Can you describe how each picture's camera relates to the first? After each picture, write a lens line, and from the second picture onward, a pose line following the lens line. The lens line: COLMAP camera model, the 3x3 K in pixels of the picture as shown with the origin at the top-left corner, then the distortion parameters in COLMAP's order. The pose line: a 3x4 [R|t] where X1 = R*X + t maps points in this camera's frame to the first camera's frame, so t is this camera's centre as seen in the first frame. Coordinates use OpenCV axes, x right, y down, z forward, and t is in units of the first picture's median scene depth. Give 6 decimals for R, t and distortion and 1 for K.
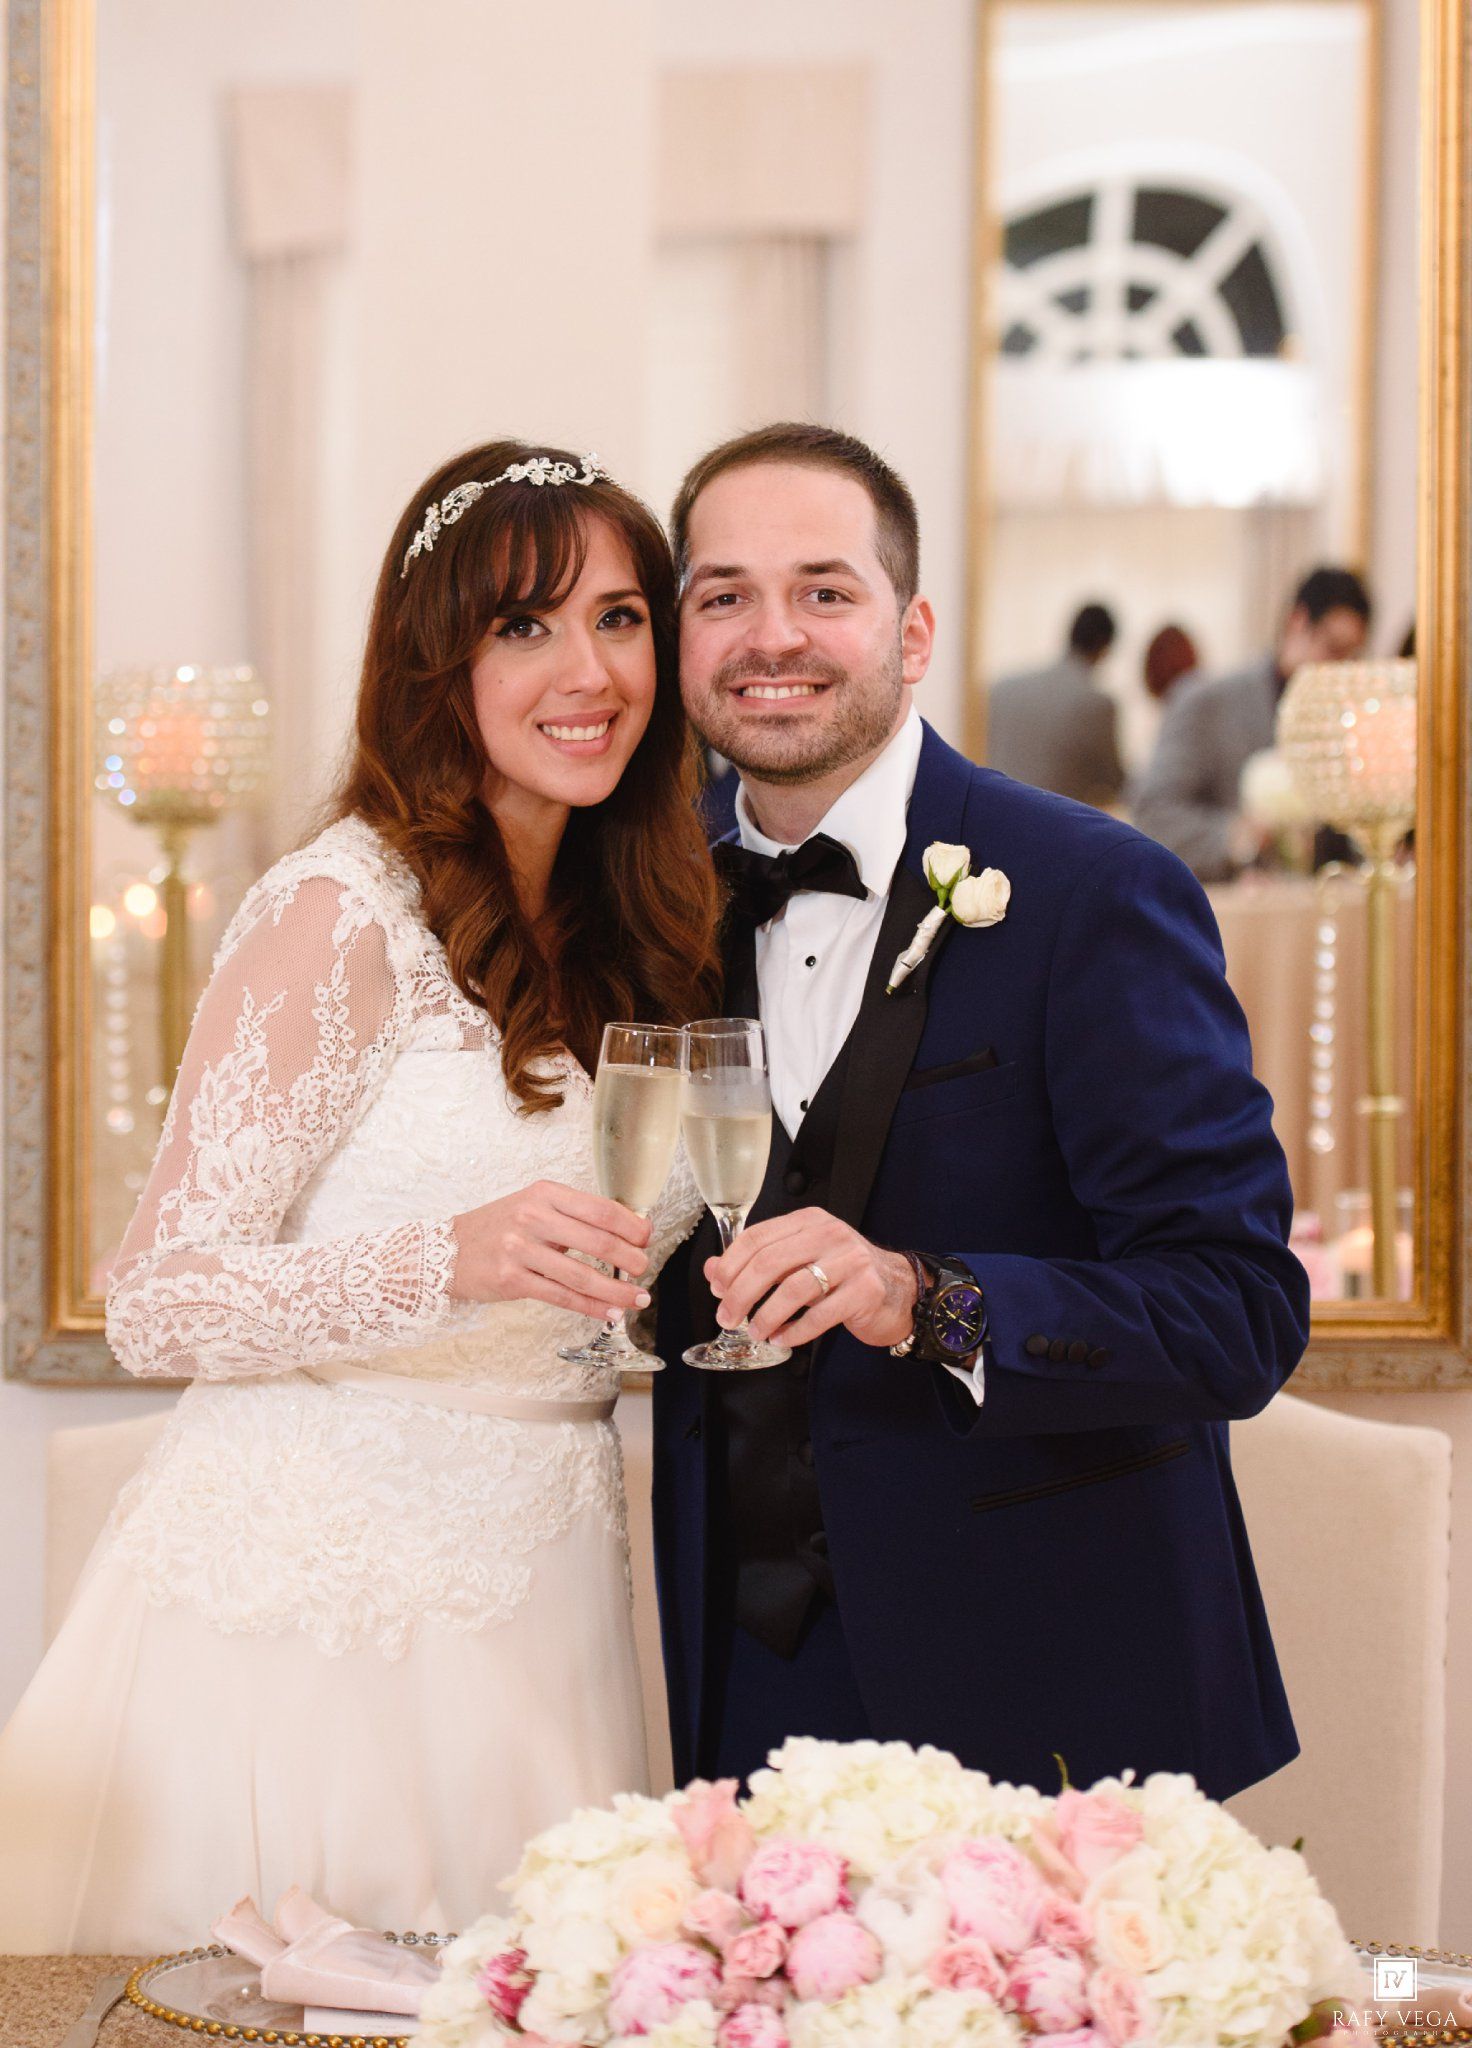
lens RADIAL K [[6494.4, 0, 679.9], [0, 6494.4, 829.5], [0, 0, 1]] dist [0.054918, 0.000000]
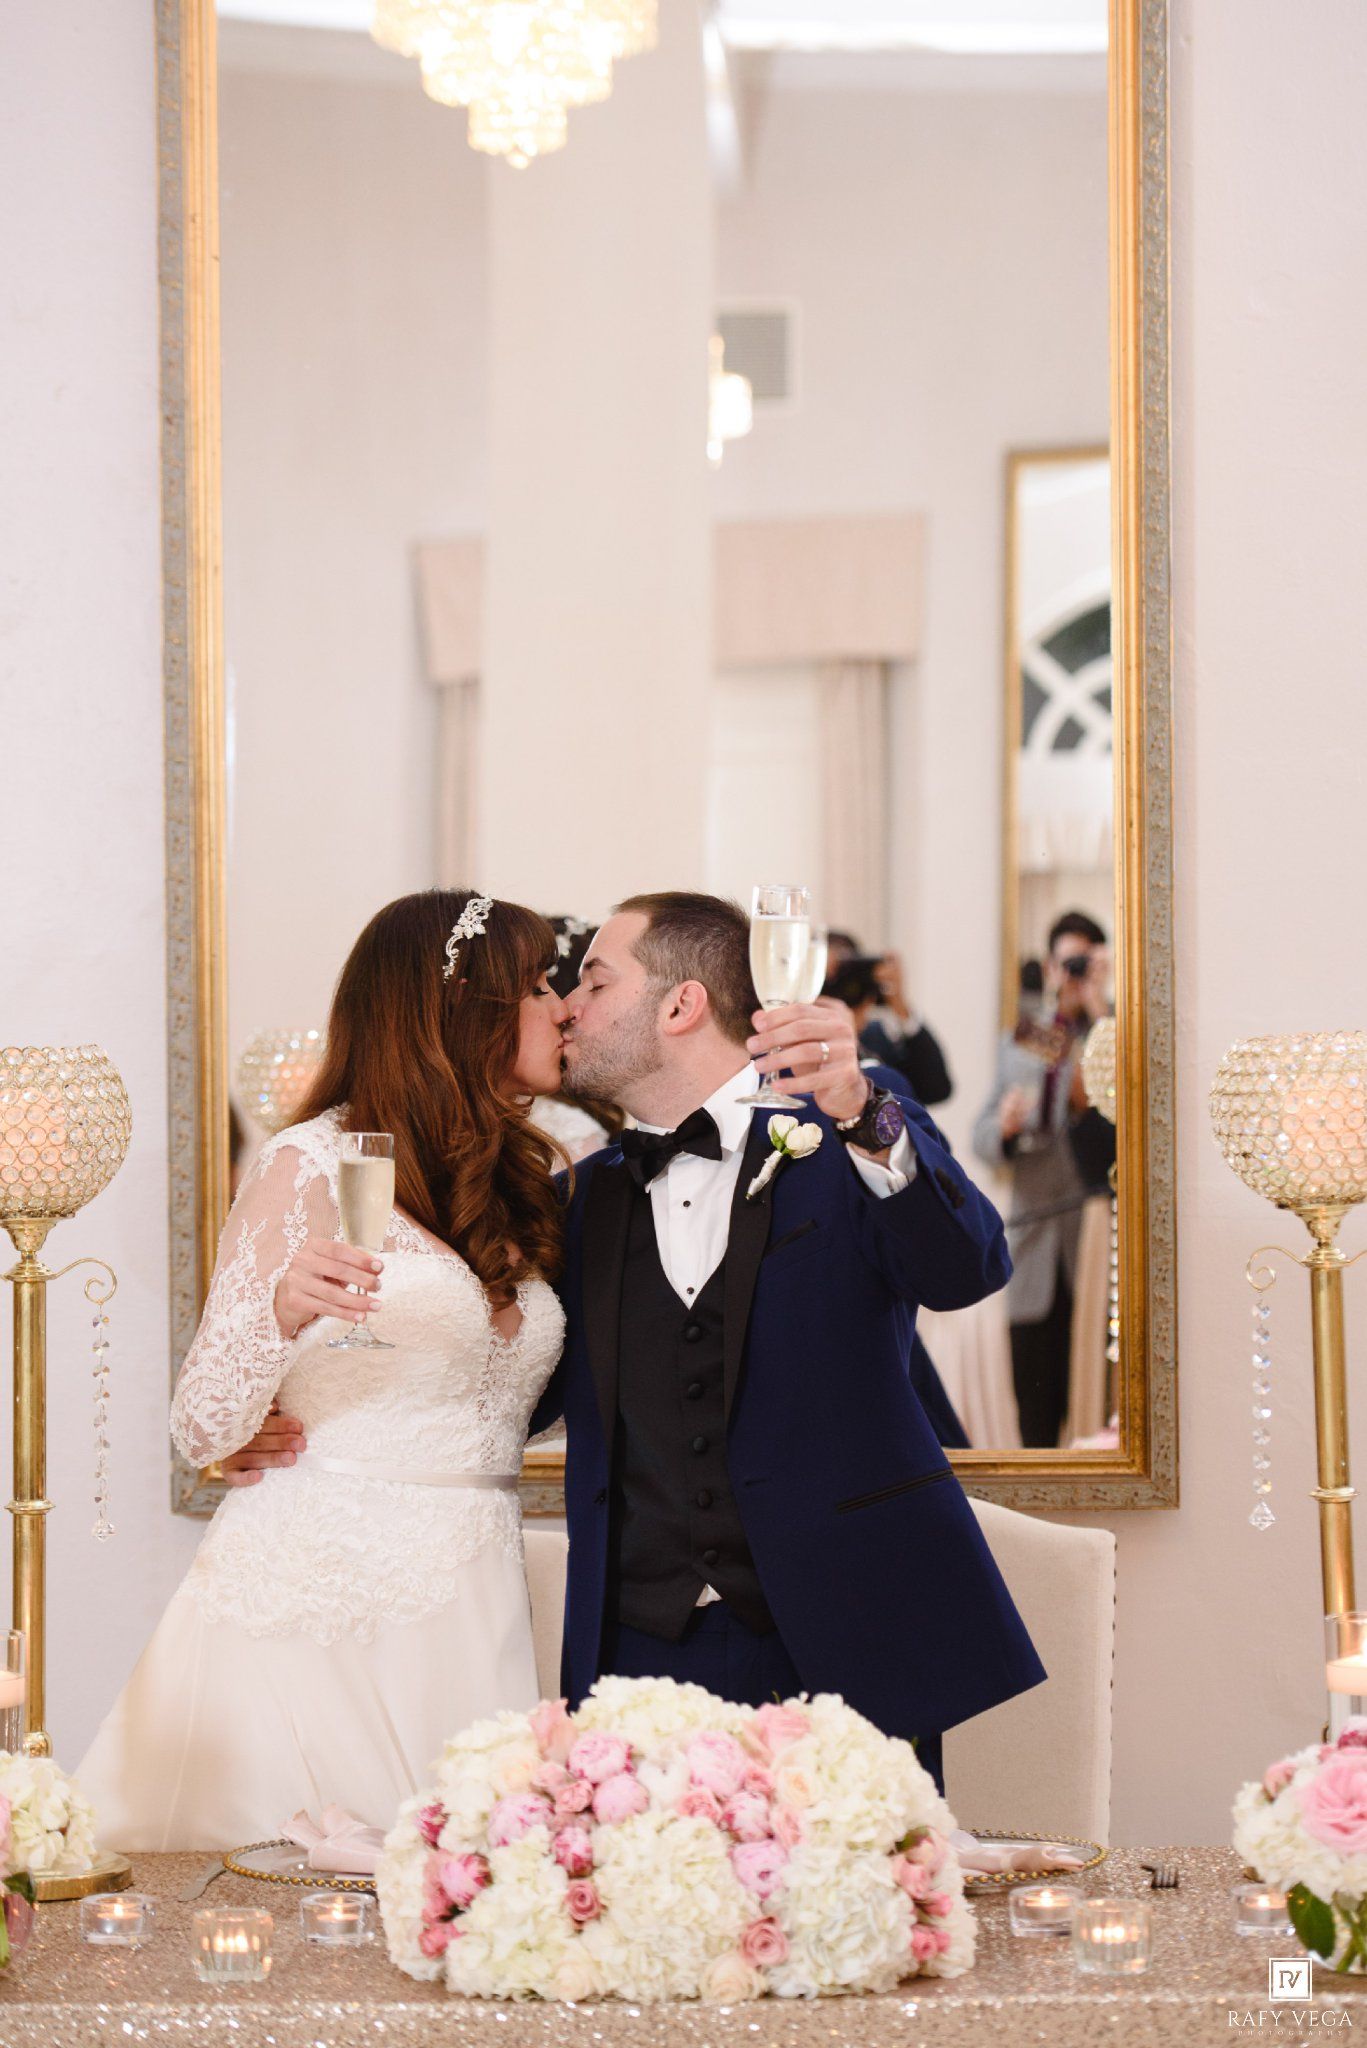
lens RADIAL K [[5773.4, 0, 697.8], [0, 5773.4, 1056.6], [0, 0, 1]] dist [0.234937, 0.000000]
pose [[0.999388, -0.013001, -0.032464, 0.080465], [0.012479, 0.999790, -0.016243, 0.004328], [0.032668, 0.015828, 0.999341, -0.428624]]
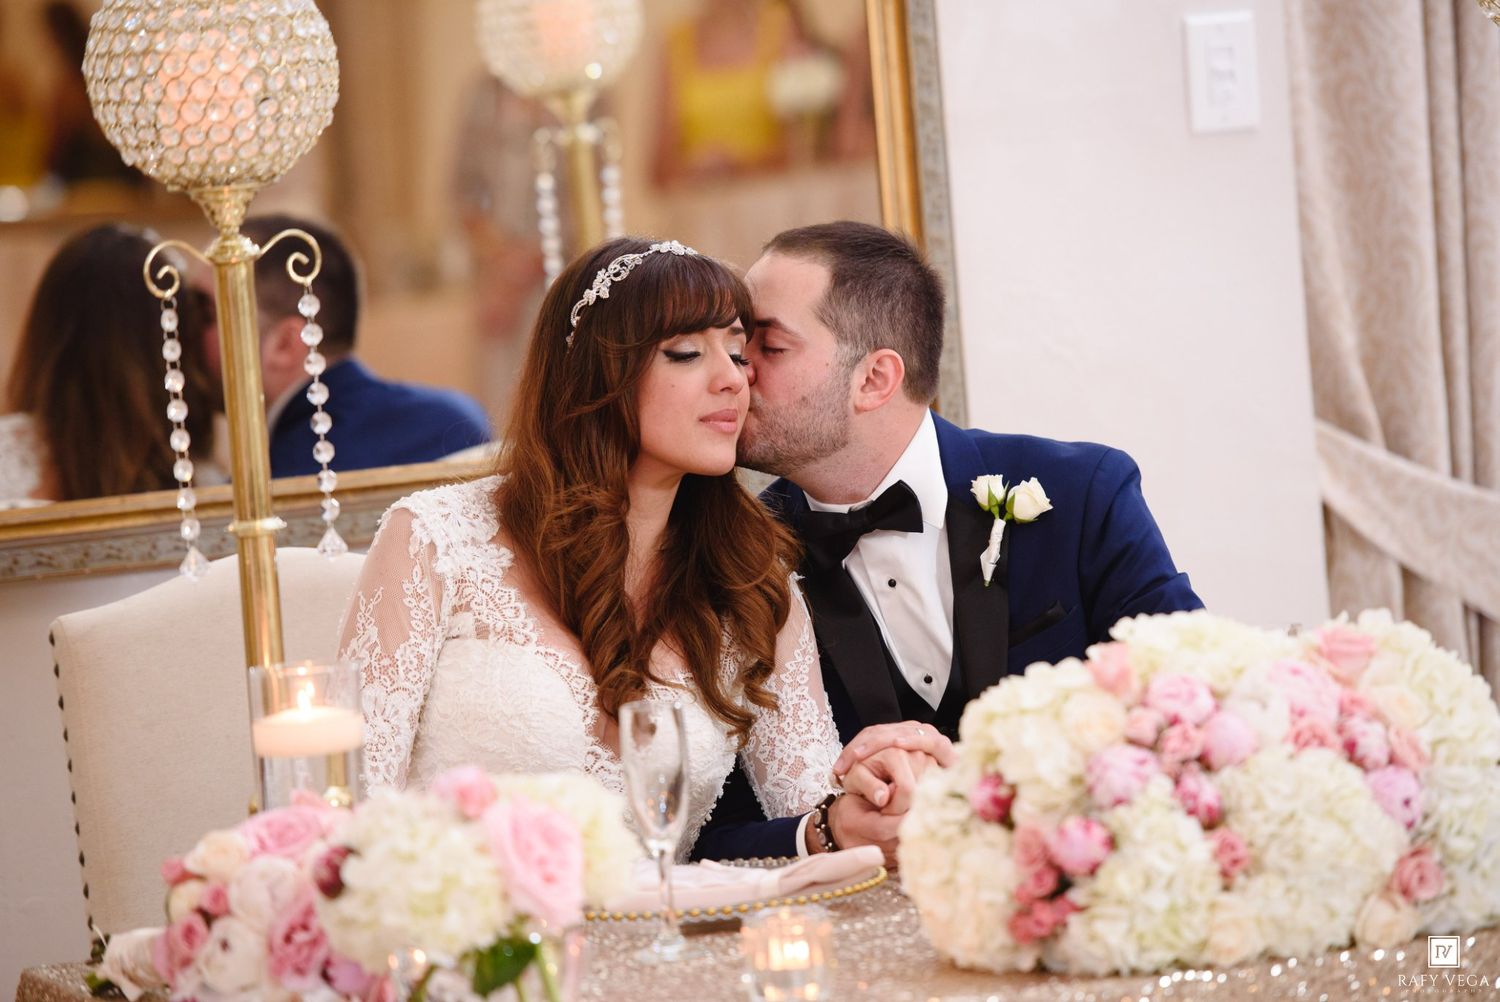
lens RADIAL K [[6998.4, 0, 746.8], [0, 6998.4, 492.8], [0, 0, 1]] dist [1.419499, 0.000000]
pose [[0.928169, -0.109252, 0.355762, -0.558348], [0.097660, 0.993941, 0.050442, 0.018364], [-0.359117, -0.012075, 0.933214, -0.419381]]
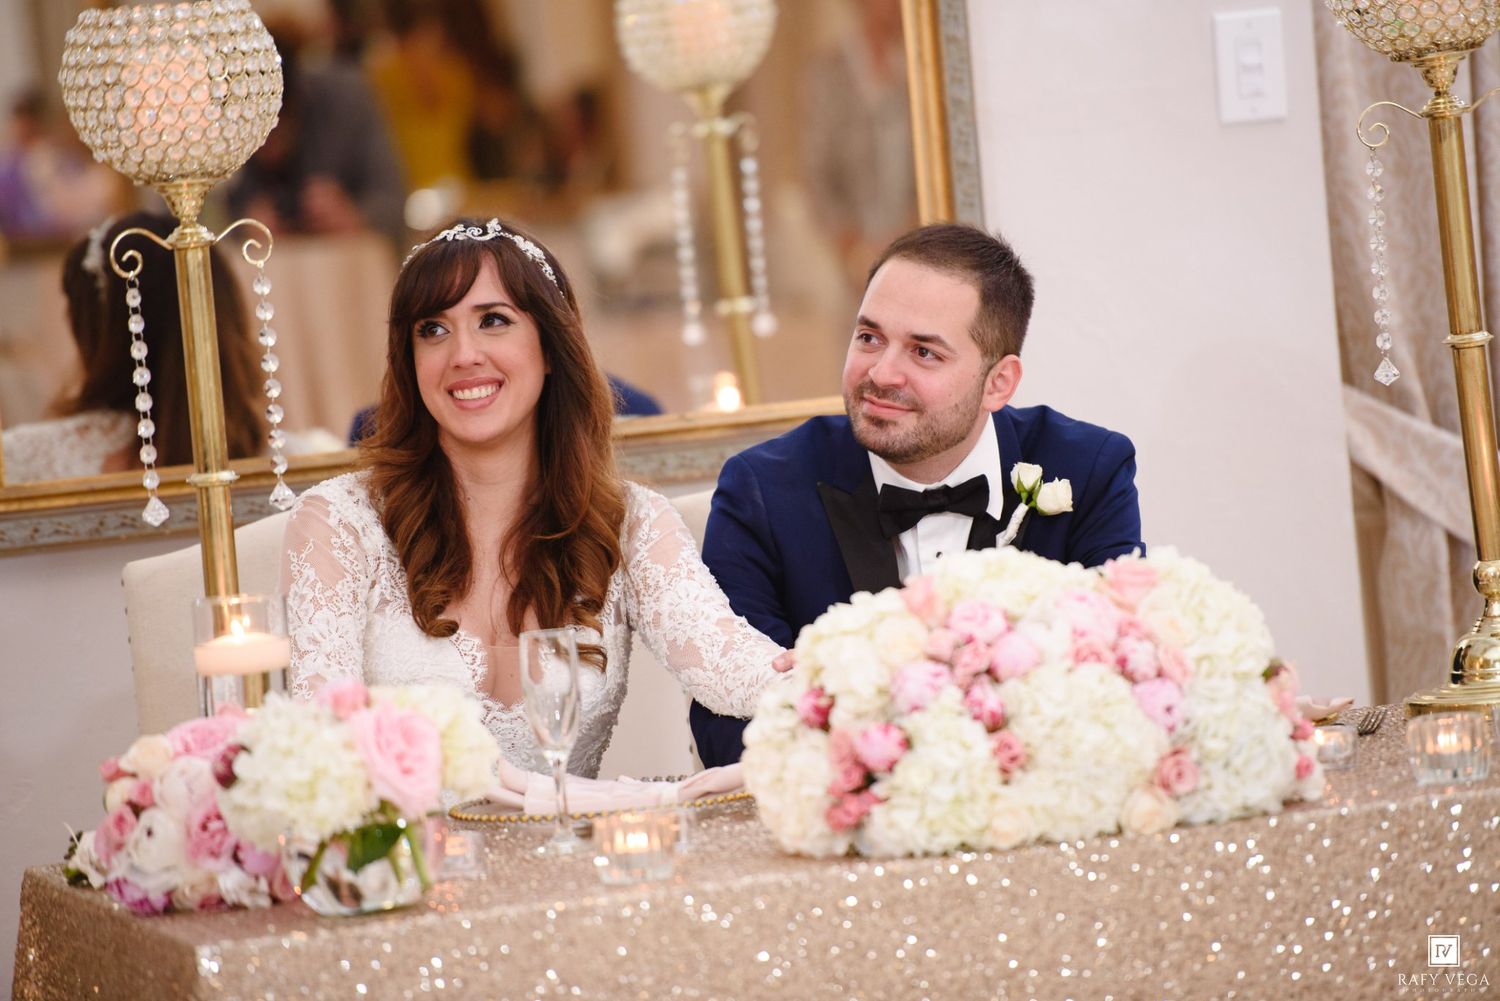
lens RADIAL K [[8381.5, 0, 758.2], [0, 8381.5, 485.0], [0, 0, 1]] dist [2.336499, 0.000000]
pose [[0.957713, -0.109069, 0.266252, -0.544889], [0.103447, 0.994016, 0.035092, 0.033709], [-0.268486, -0.006065, 0.963265, -0.993530]]
